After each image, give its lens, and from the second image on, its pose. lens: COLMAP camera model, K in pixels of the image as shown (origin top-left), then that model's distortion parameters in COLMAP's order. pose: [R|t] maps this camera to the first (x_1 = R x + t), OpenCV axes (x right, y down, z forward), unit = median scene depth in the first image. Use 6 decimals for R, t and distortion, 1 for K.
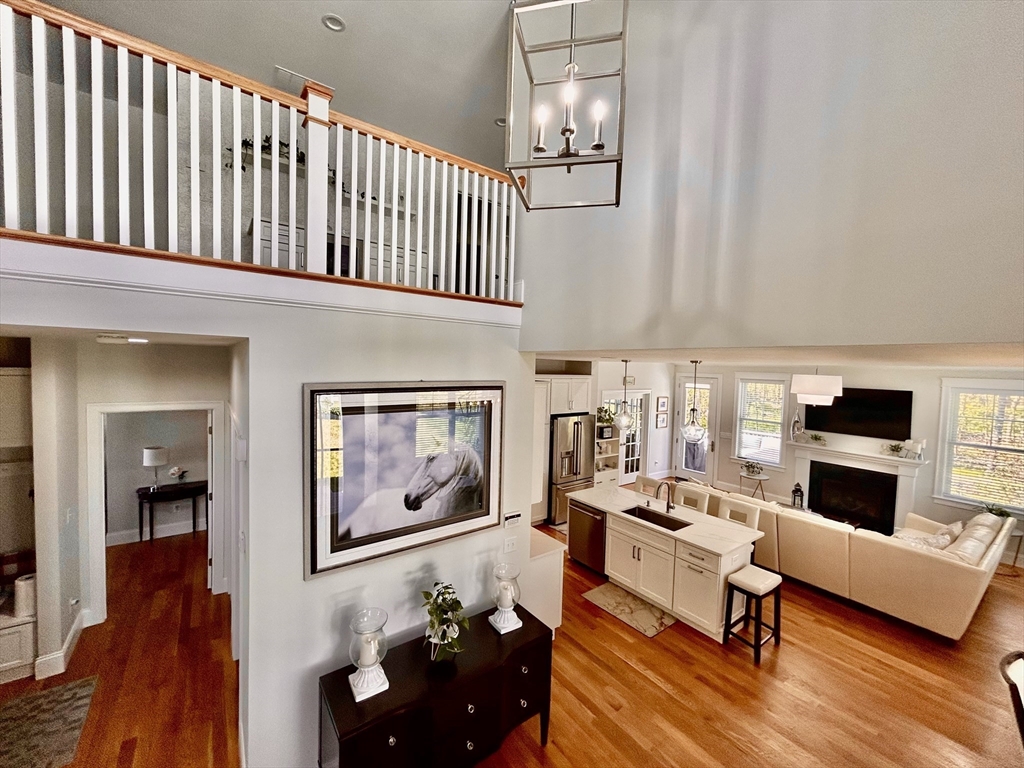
lens RADIAL K [[410.9, 0, 511.7], [0, 410.9, 383.9], [0, 0, 1]] dist [-0.010729, -0.000185]
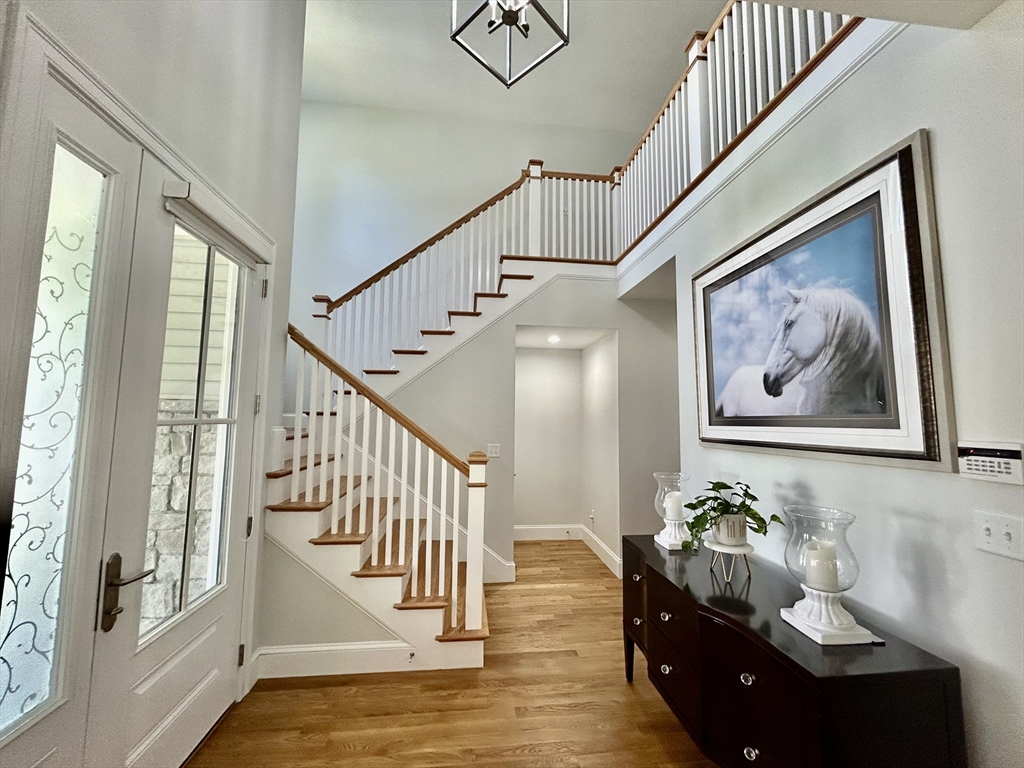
lens RADIAL K [[410.9, 0, 512.3], [0, 410.9, 383.1], [0, 0, 1]] dist [-0.010729, -0.000185]
pose [[-0.497287, -0.107606, -0.860887, 0.623710], [-0.065096, 0.994109, -0.086656, 0.373230], [0.865140, 0.012947, -0.501363, 0.945097]]
